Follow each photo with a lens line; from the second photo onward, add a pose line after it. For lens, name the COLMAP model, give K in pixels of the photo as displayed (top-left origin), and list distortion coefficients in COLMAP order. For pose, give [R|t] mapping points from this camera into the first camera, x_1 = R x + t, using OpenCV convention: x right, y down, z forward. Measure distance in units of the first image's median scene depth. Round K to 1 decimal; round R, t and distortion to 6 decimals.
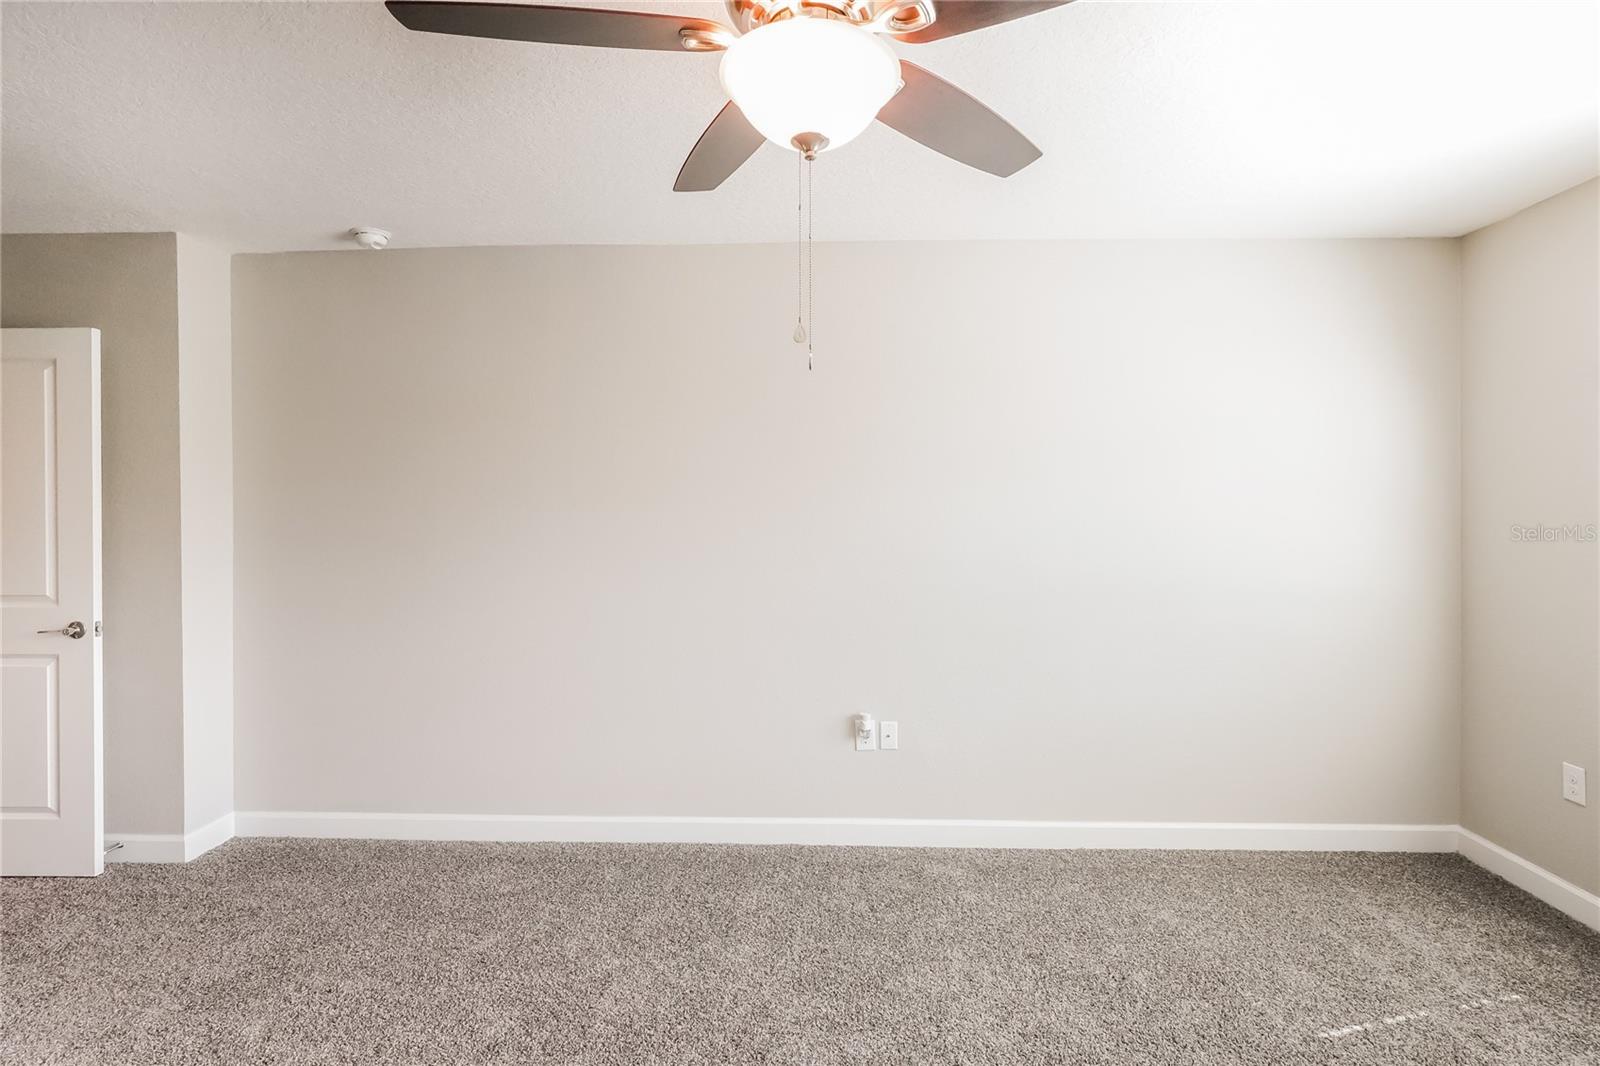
lens RADIAL K [[788.7, 0, 811.1], [0, 788.7, 503.9], [0, 0, 1]] dist [-0.032639, 0.027912]
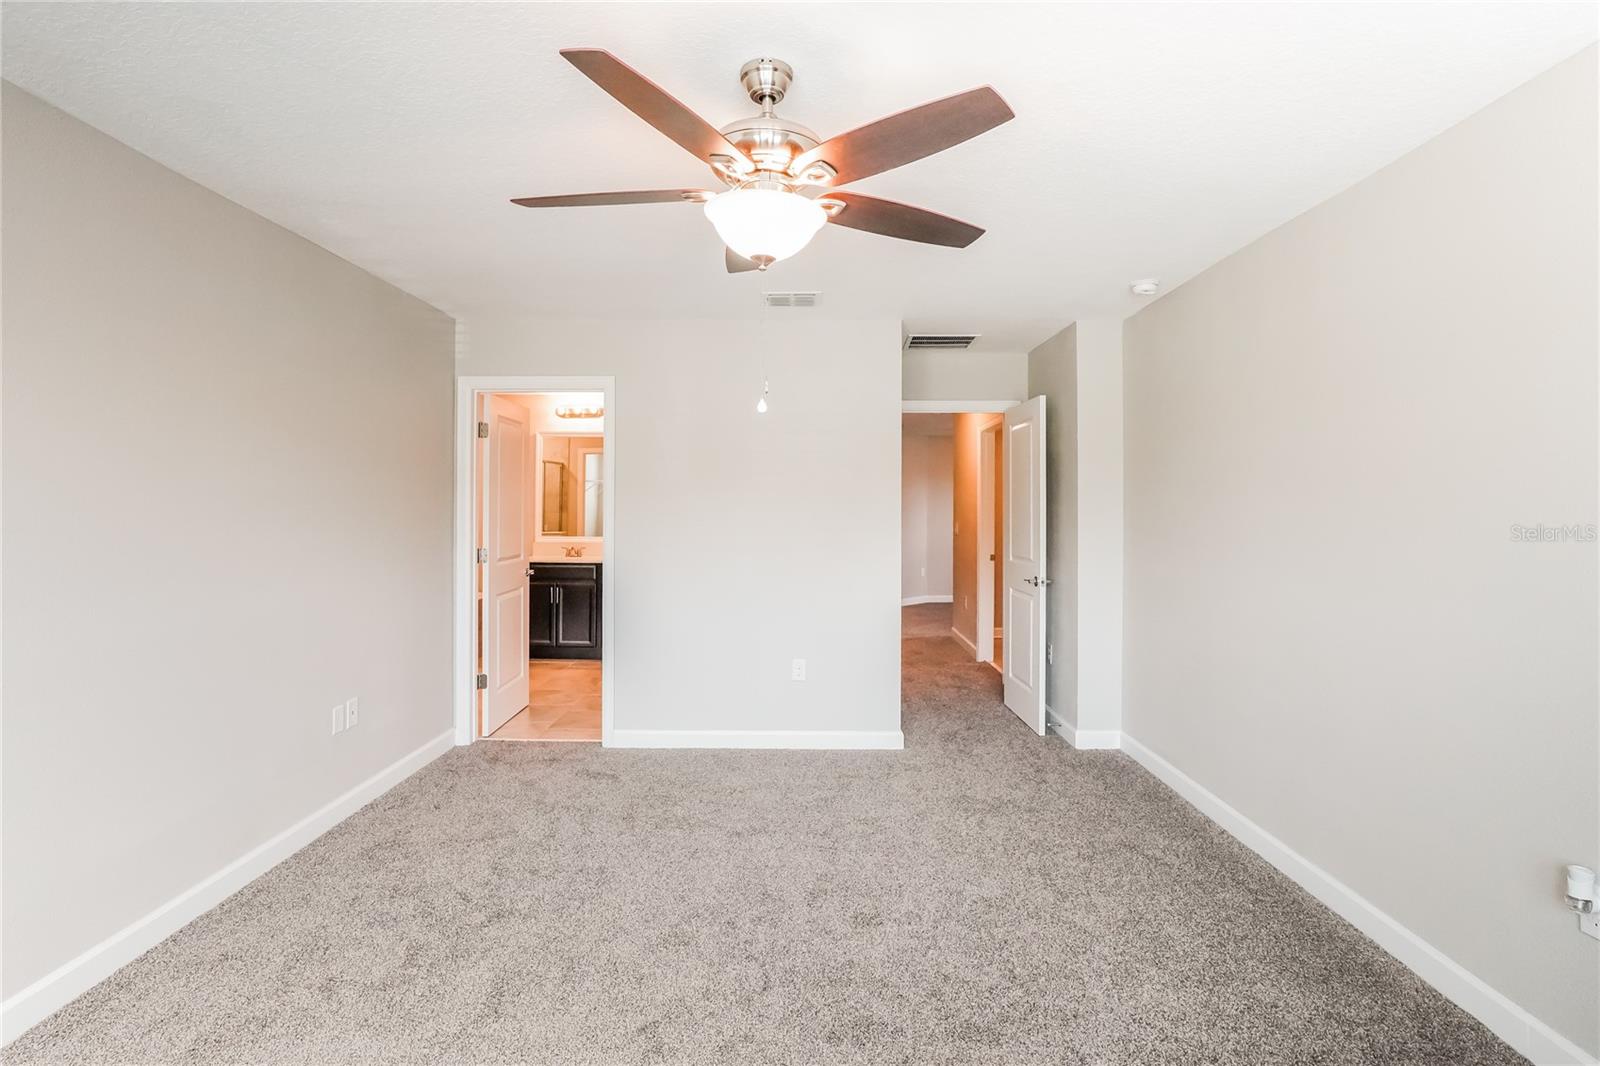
lens RADIAL K [[788.7, 0, 811.1], [0, 788.7, 503.9], [0, 0, 1]] dist [-0.032639, 0.027912]
pose [[0.049143, 0.007296, -0.998765, 0.638313], [0.011879, 0.999898, 0.007889, -0.019854], [0.998721, -0.012252, 0.049051, 0.424450]]
